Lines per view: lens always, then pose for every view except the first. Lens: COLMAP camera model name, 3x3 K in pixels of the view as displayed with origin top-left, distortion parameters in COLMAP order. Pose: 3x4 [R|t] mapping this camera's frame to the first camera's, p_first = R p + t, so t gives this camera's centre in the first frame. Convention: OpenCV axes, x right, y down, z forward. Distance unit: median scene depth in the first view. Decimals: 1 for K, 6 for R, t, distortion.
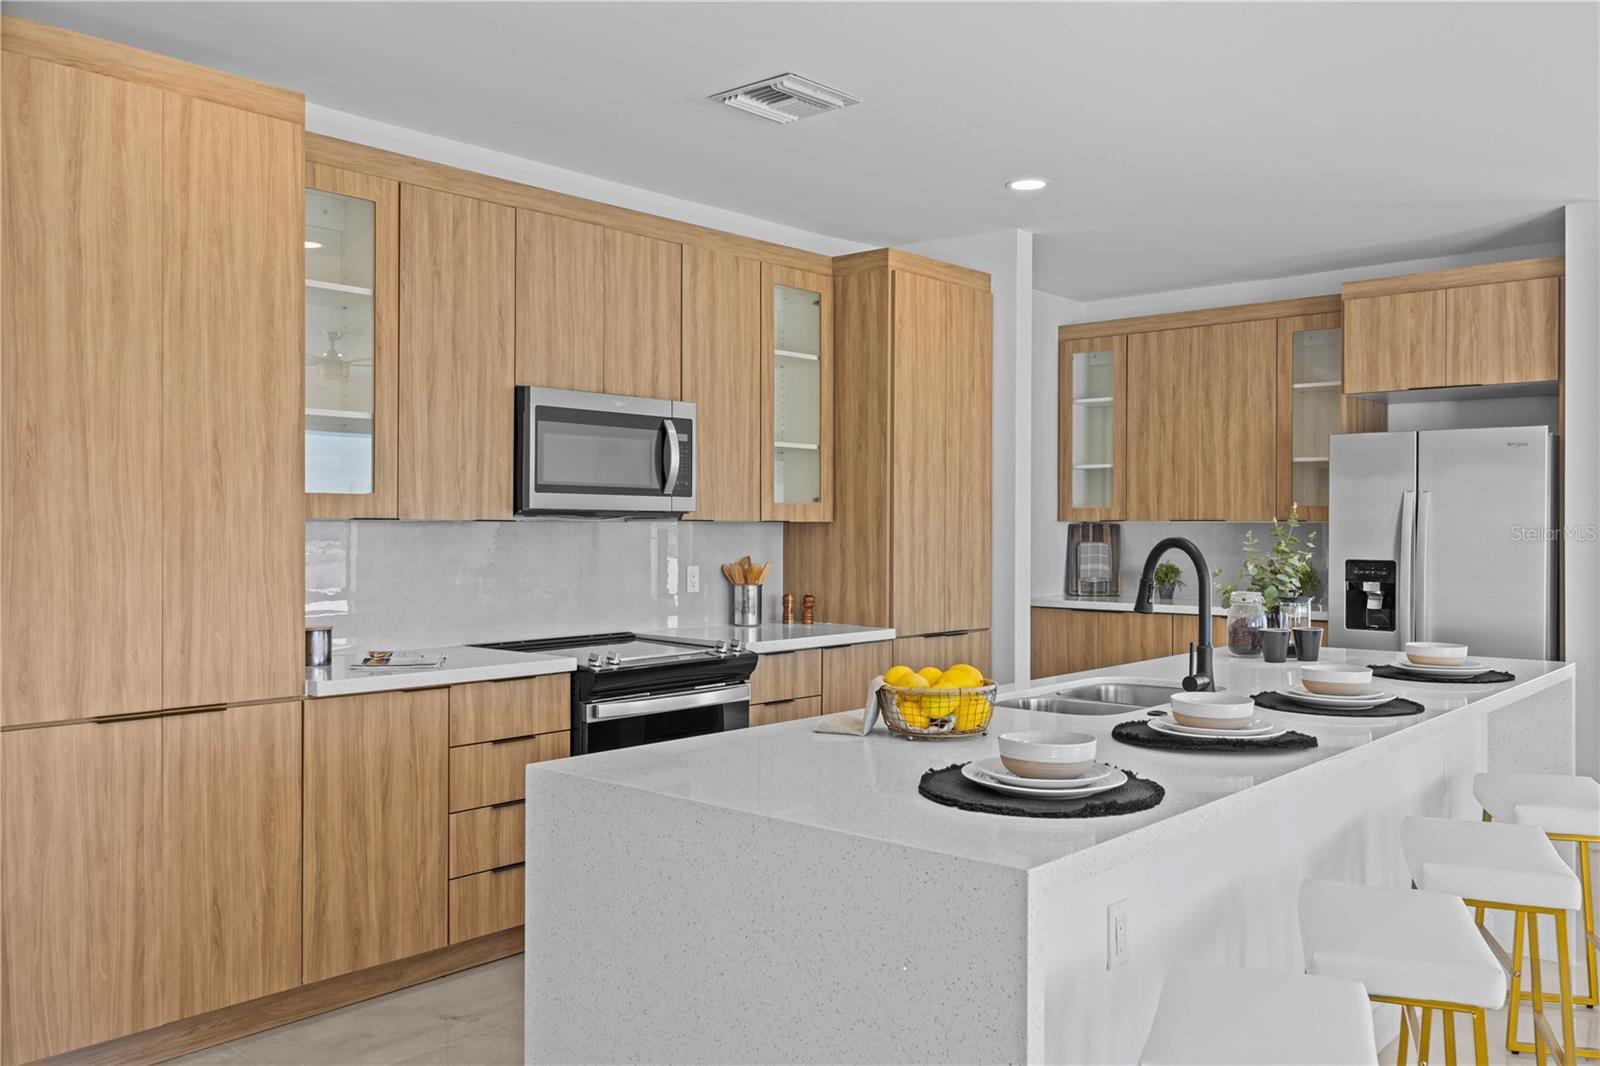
lens RADIAL K [[1161.7, 0, 794.6], [0, 1161.7, 534.3], [0, 0, 1]] dist [0.007270, -0.002871]
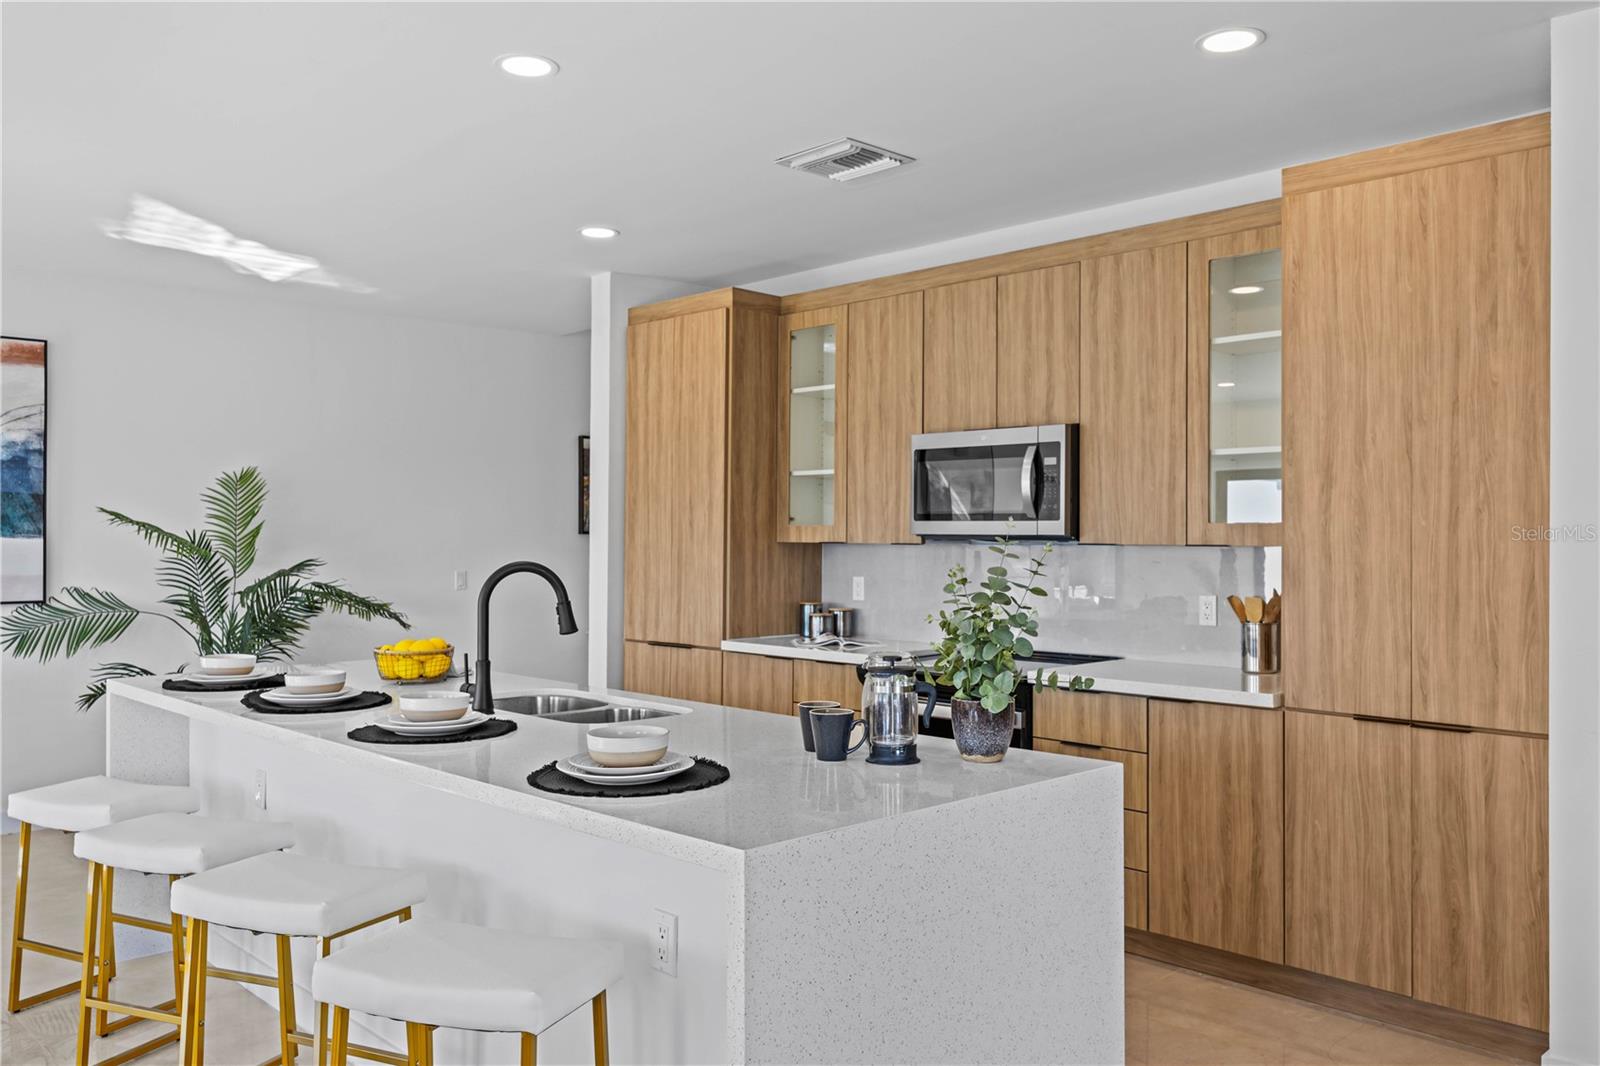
lens RADIAL K [[1285.8, 0, 792.5], [0, 1285.8, 529.8], [0, 0, 1]] dist [-0.004736, 0.008985]
pose [[-0.027461, -0.018235, -0.999457, 1.025896], [-0.021518, 0.999613, -0.017646, -0.000569], [0.999391, 0.021021, -0.027842, 0.829123]]
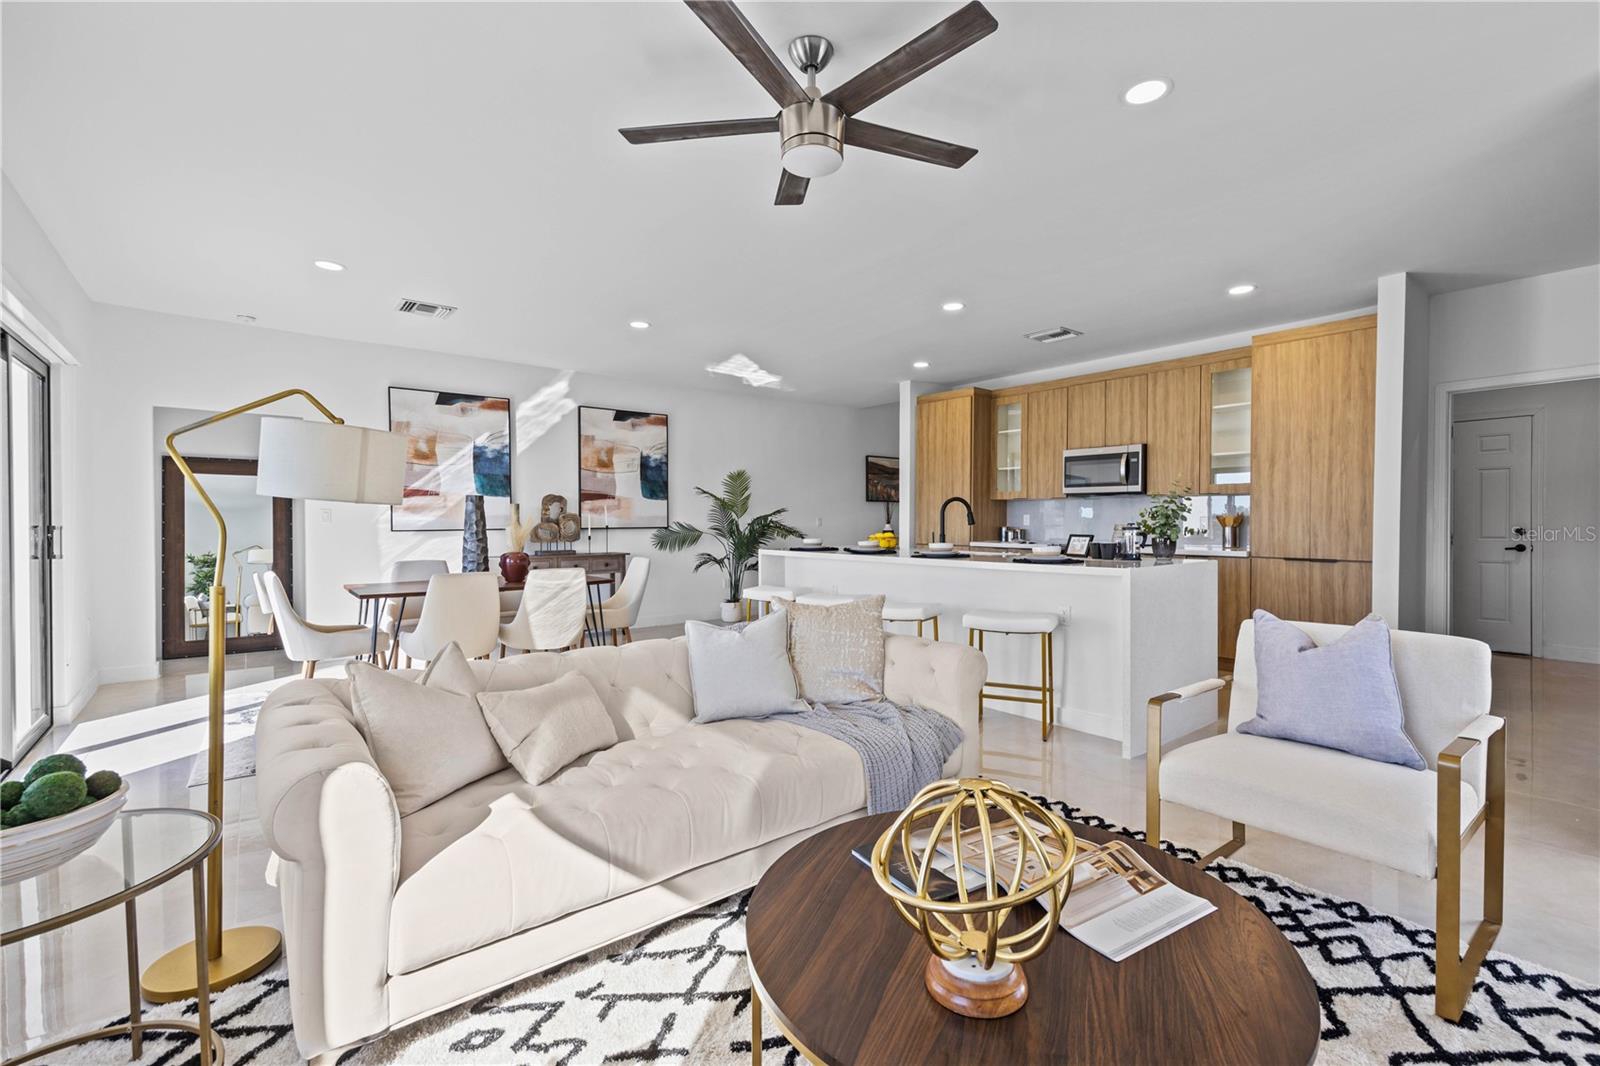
lens RADIAL K [[725.2, 0, 804.9], [0, 725.2, 534.7], [0, 0, 1]] dist [0.011742, -0.001864]
pose [[-0.104260, 0.007234, -0.994524, 1.450572], [-0.018763, 0.999781, 0.009239, 0.066709], [0.994373, 0.019624, -0.104102, 0.509991]]
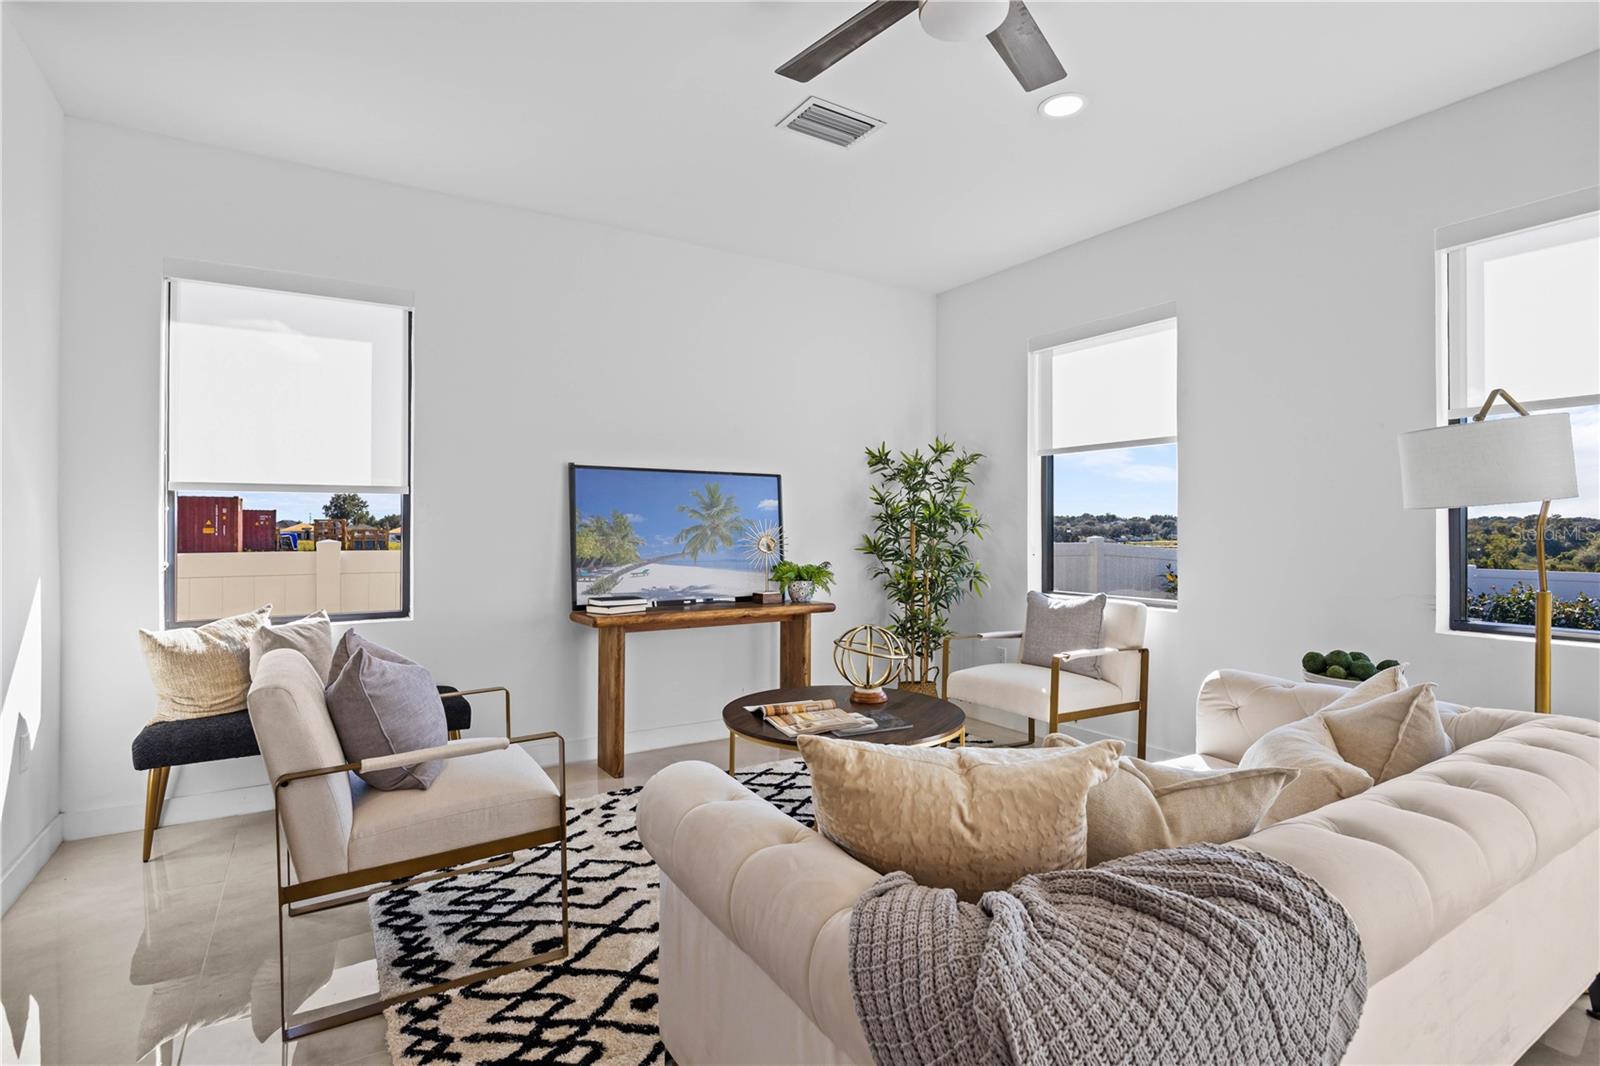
lens RADIAL K [[768.8, 0, 749.7], [0, 768.8, 525.1], [0, 0, 1]] dist [-0.002551, -0.000139]
pose [[0.264700, -0.008258, 0.964295, 0.424277], [0.025066, 0.999684, 0.001680, 0.052940], [-0.964005, 0.023726, 0.264823, 0.453585]]
